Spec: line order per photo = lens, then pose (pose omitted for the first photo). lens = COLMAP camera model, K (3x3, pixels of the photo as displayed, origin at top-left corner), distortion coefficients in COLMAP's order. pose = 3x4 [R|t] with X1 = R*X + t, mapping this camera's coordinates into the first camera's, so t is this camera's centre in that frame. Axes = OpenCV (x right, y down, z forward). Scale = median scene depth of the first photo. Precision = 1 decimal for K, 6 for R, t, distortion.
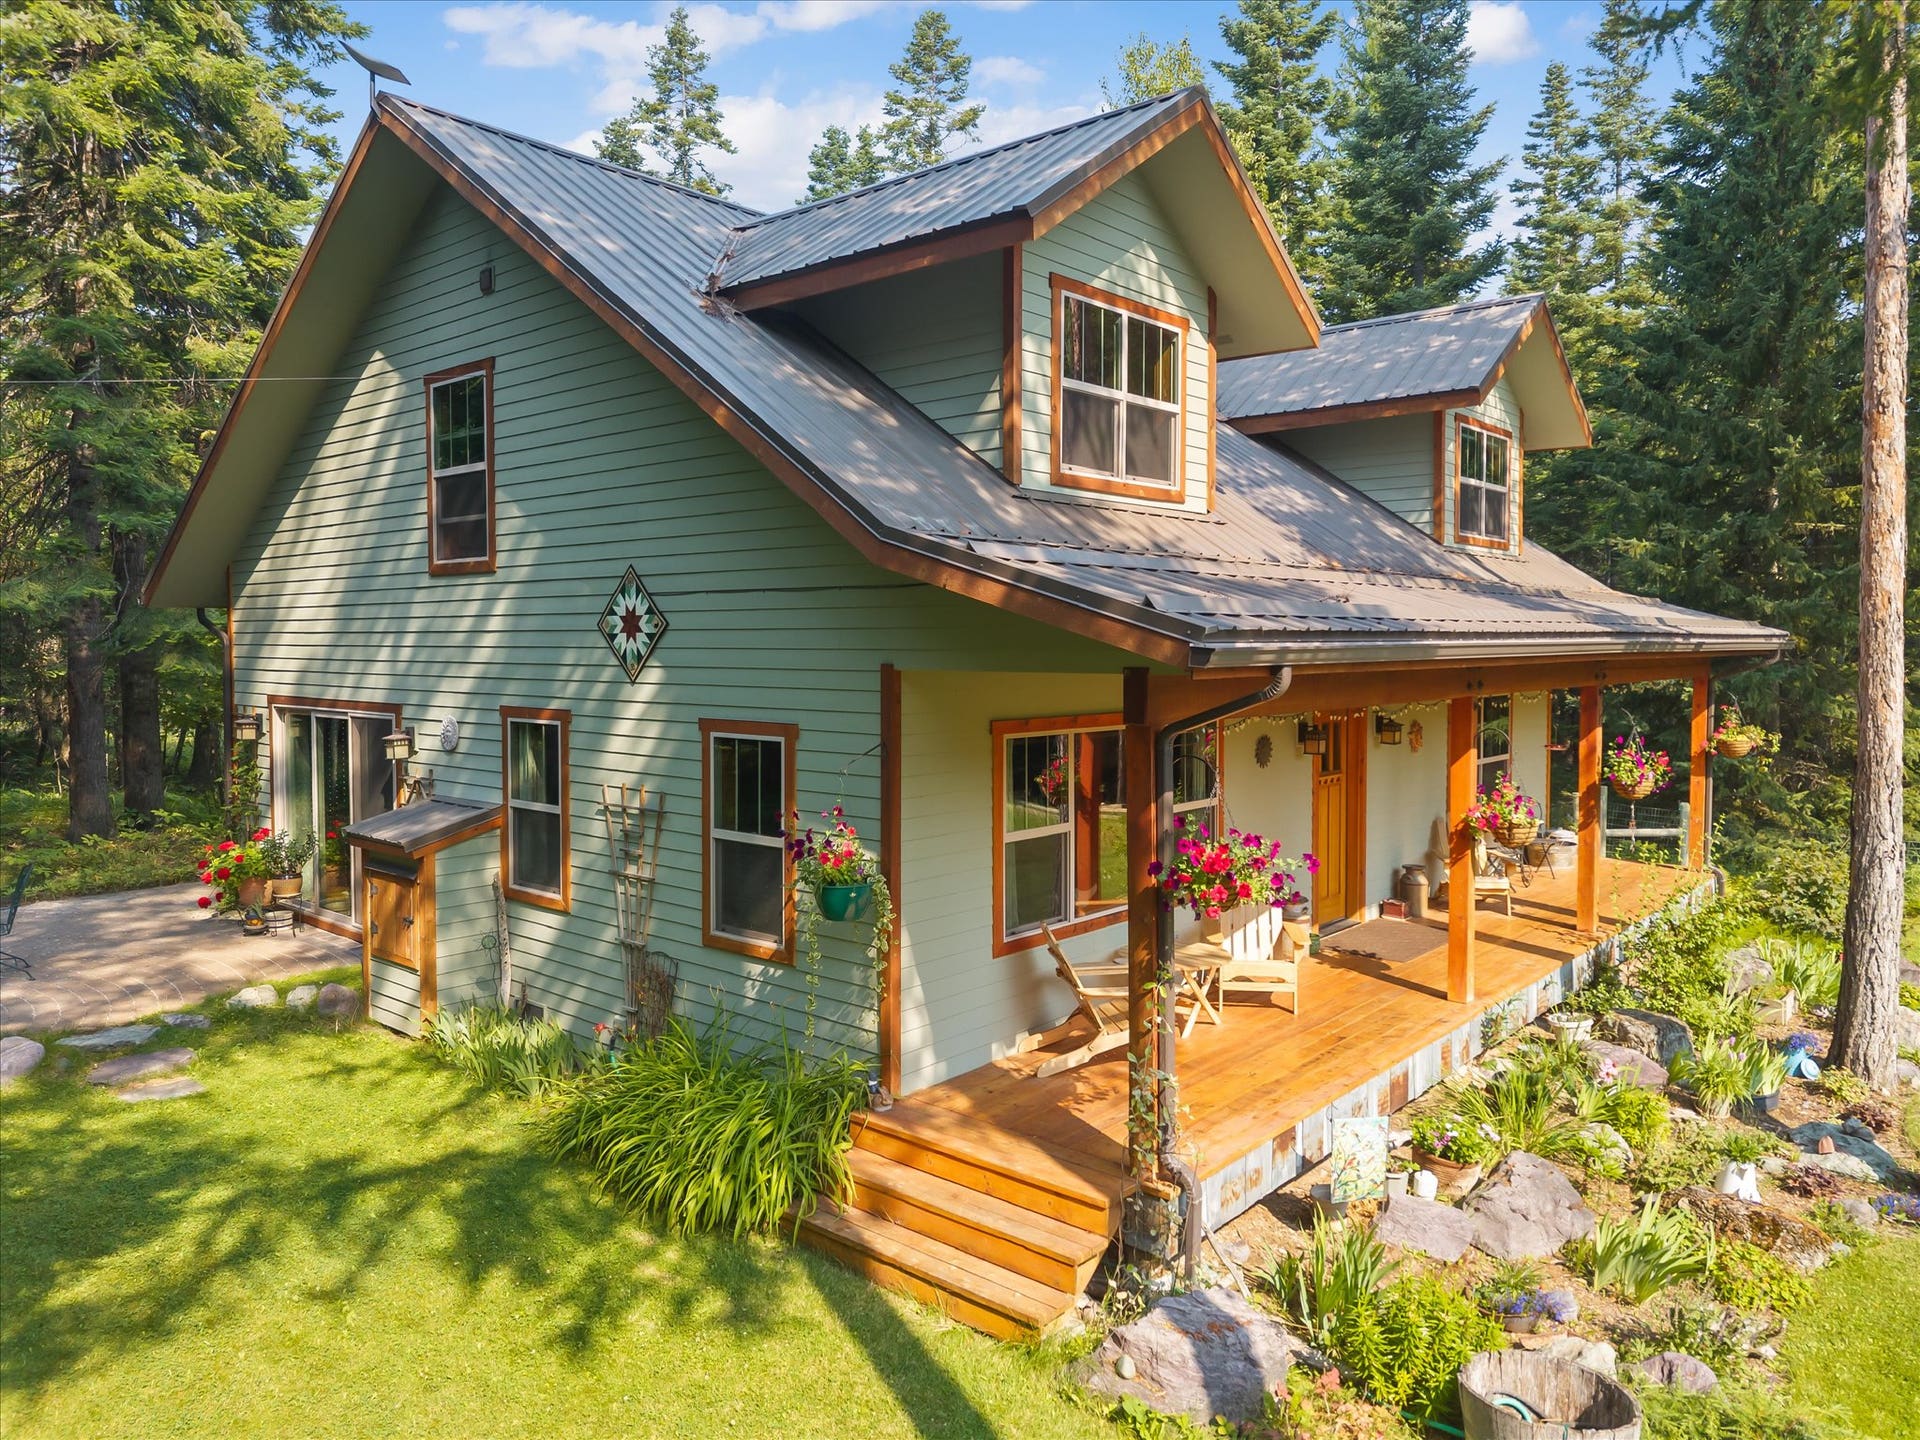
lens RADIAL K [[1316.5, 0, 960.0], [0, 1316.5, 720.0], [0, 0, 1]] dist [0.031753, -0.027653]
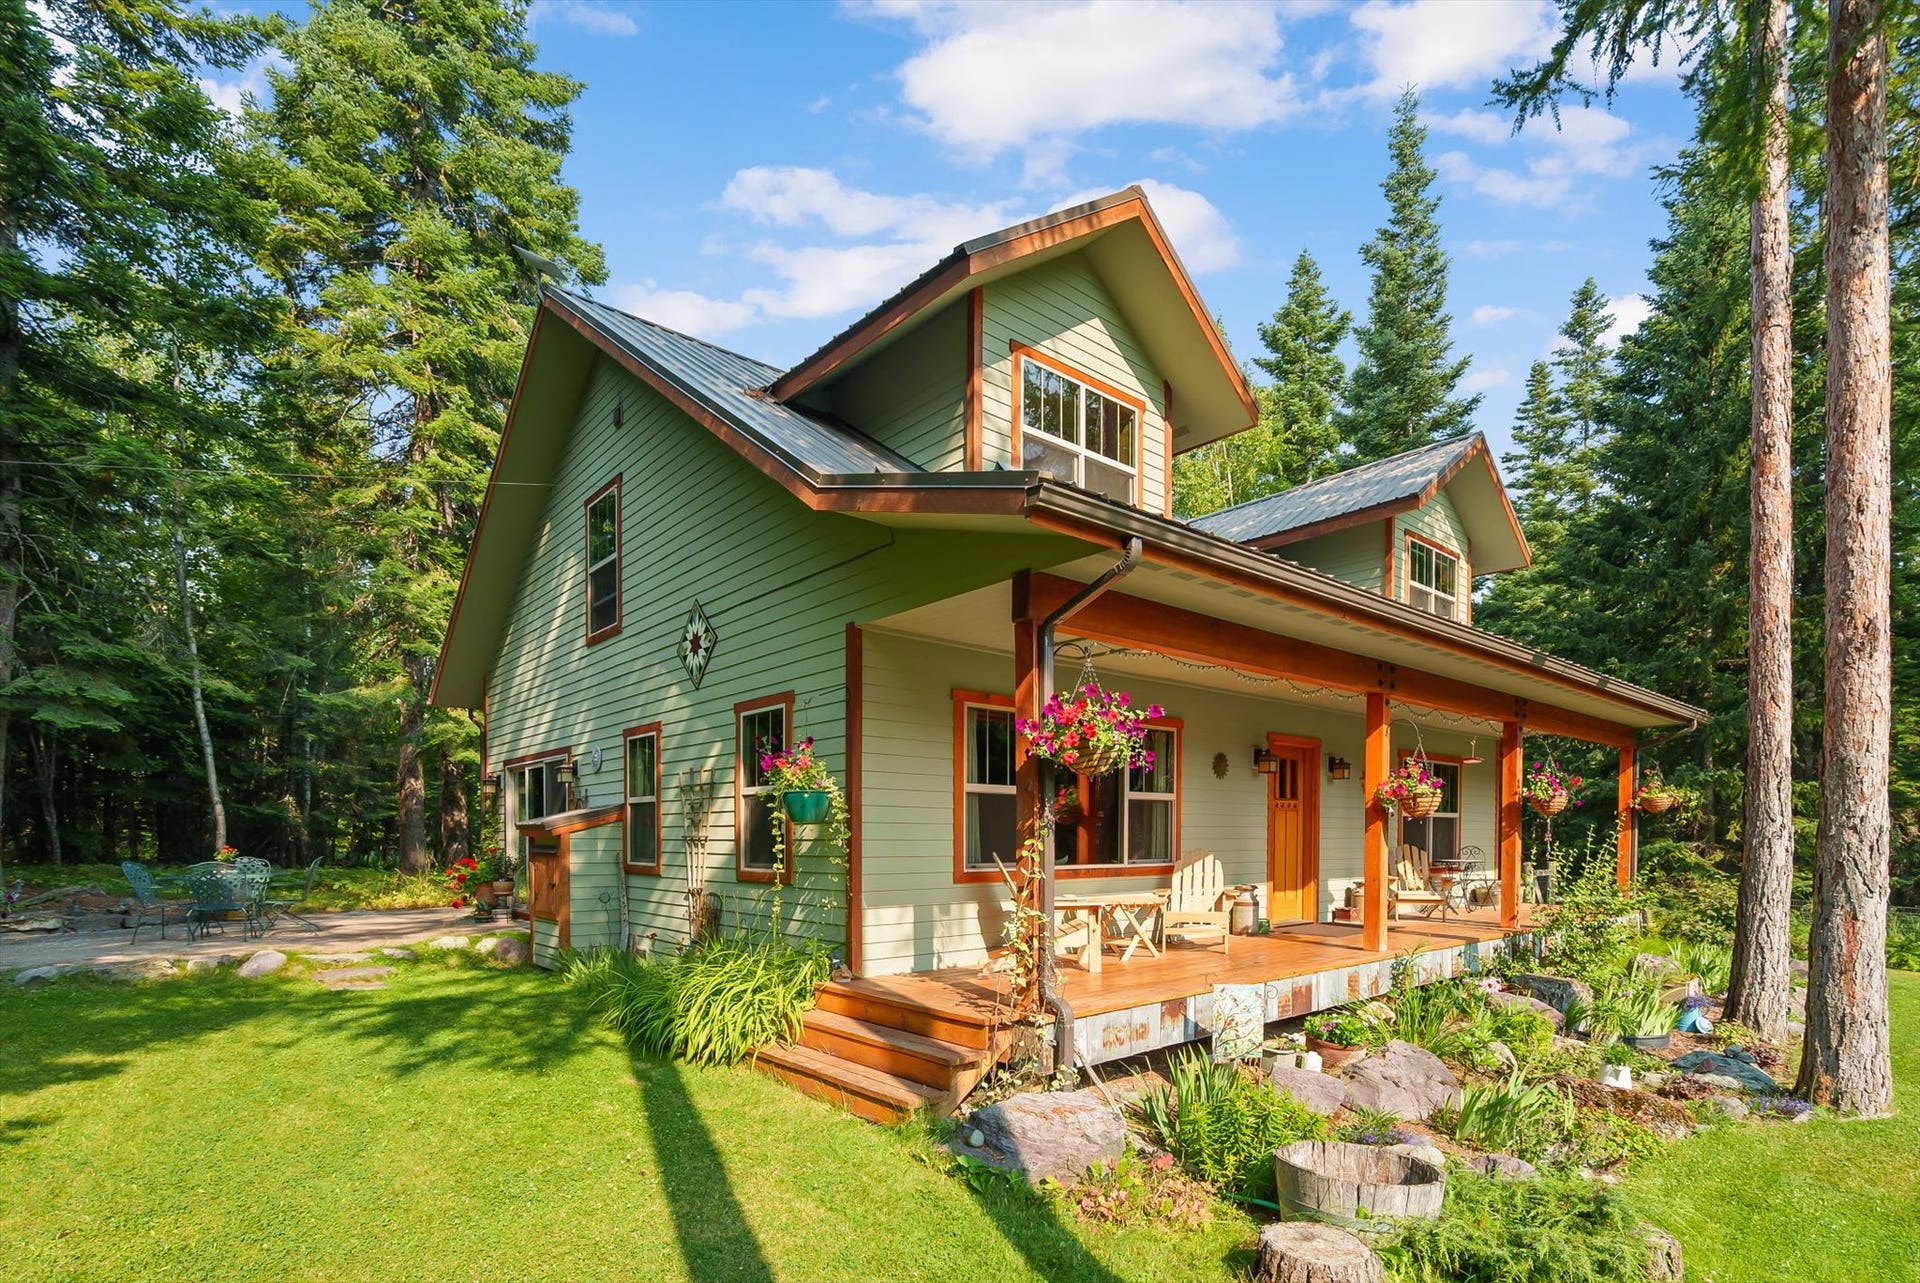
lens RADIAL K [[943.8, 0, 953.9], [0, 943.8, 874.7], [0, 0, 1]] dist [-0.002407, -0.000508]
pose [[0.989695, -0.000833, -0.143192, 0.118614], [-0.000957, 0.999922, -0.012431, 0.145452], [0.143191, 0.012440, 0.989617, 0.104700]]
